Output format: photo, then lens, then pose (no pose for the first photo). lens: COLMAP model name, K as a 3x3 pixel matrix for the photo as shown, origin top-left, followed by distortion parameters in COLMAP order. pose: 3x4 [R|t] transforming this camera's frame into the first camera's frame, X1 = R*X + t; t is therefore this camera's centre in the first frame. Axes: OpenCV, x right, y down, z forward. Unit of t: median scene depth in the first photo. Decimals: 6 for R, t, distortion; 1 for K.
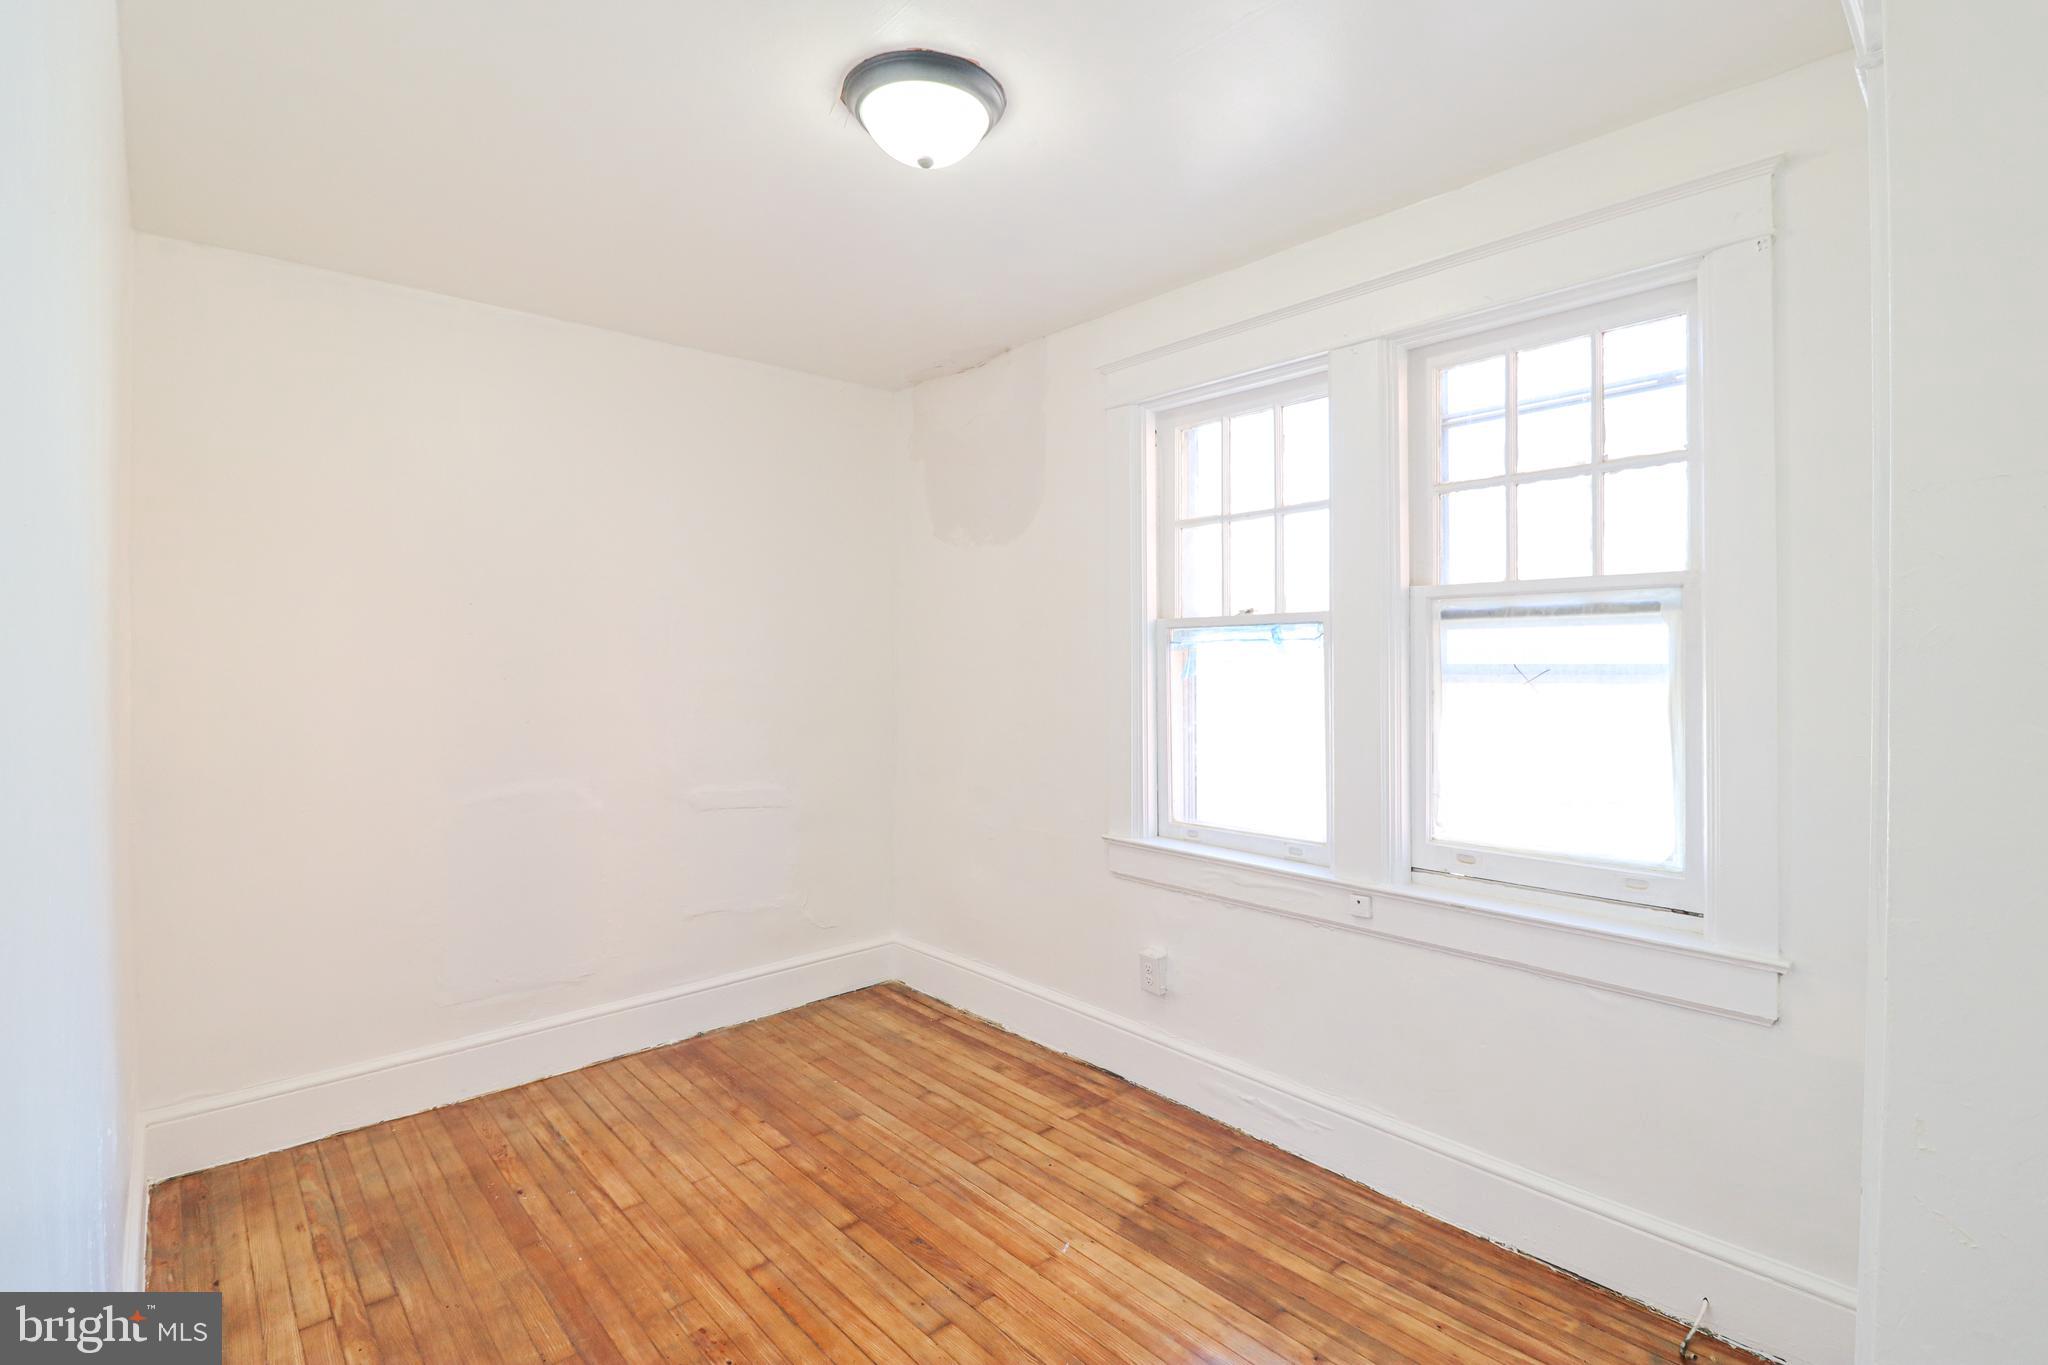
lens RADIAL K [[944.7, 0, 1043.1], [0, 944.7, 669.3], [0, 0, 1]] dist [0.001237, -0.013823]
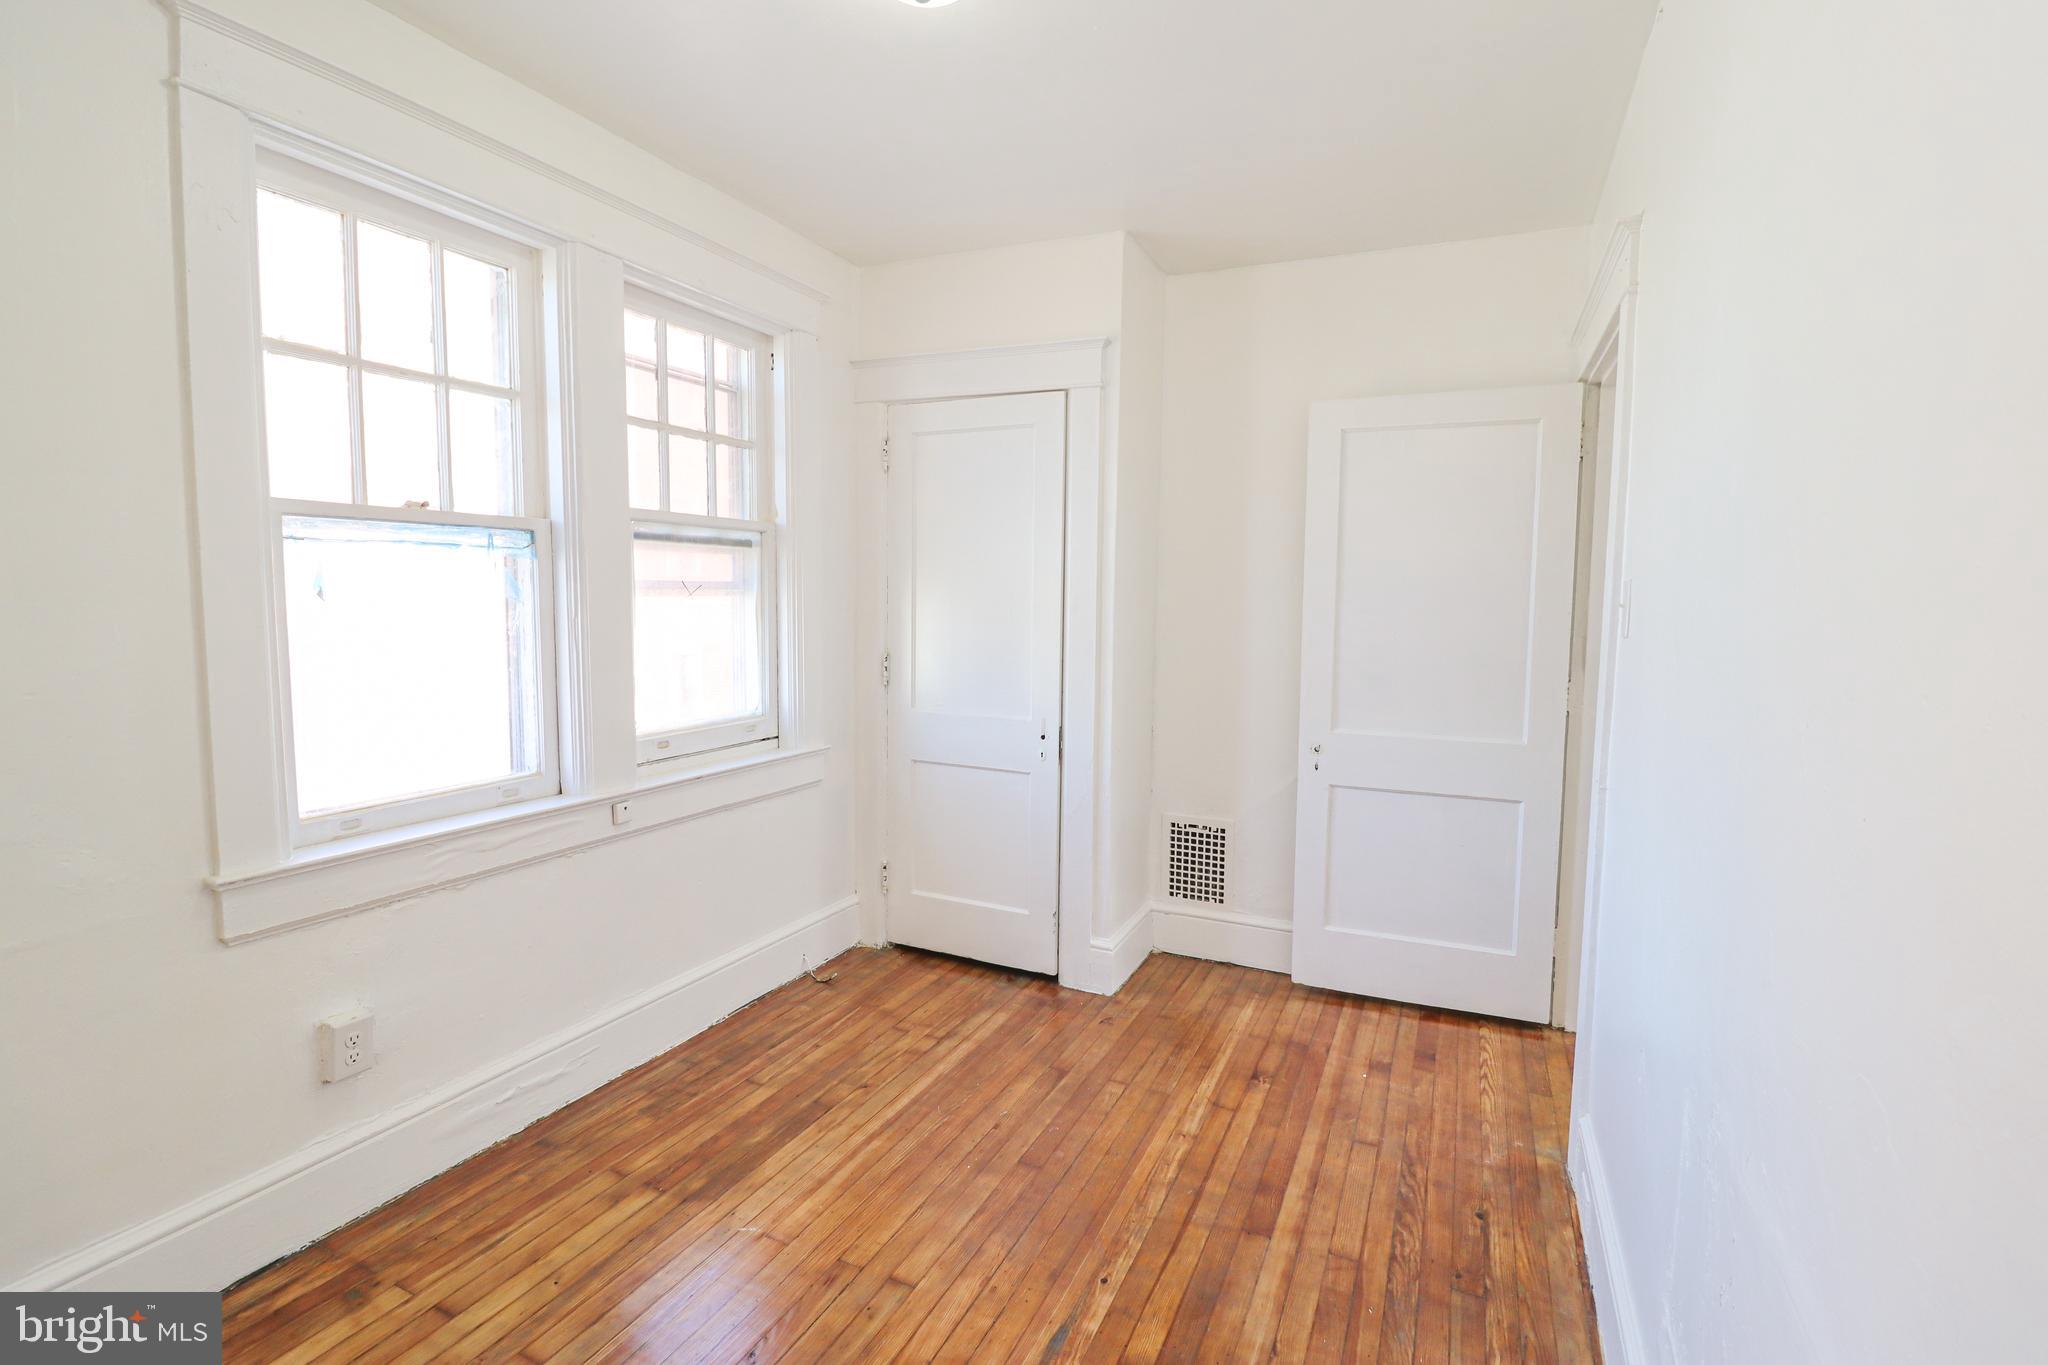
lens RADIAL K [[944.7, 0, 1043.1], [0, 944.7, 669.3], [0, 0, 1]] dist [0.001237, -0.013823]
pose [[-0.387910, -0.074720, 0.918664, -0.802148], [-0.002401, 0.996787, 0.080060, 0.009955], [-0.921694, 0.028851, -0.386843, 0.990949]]
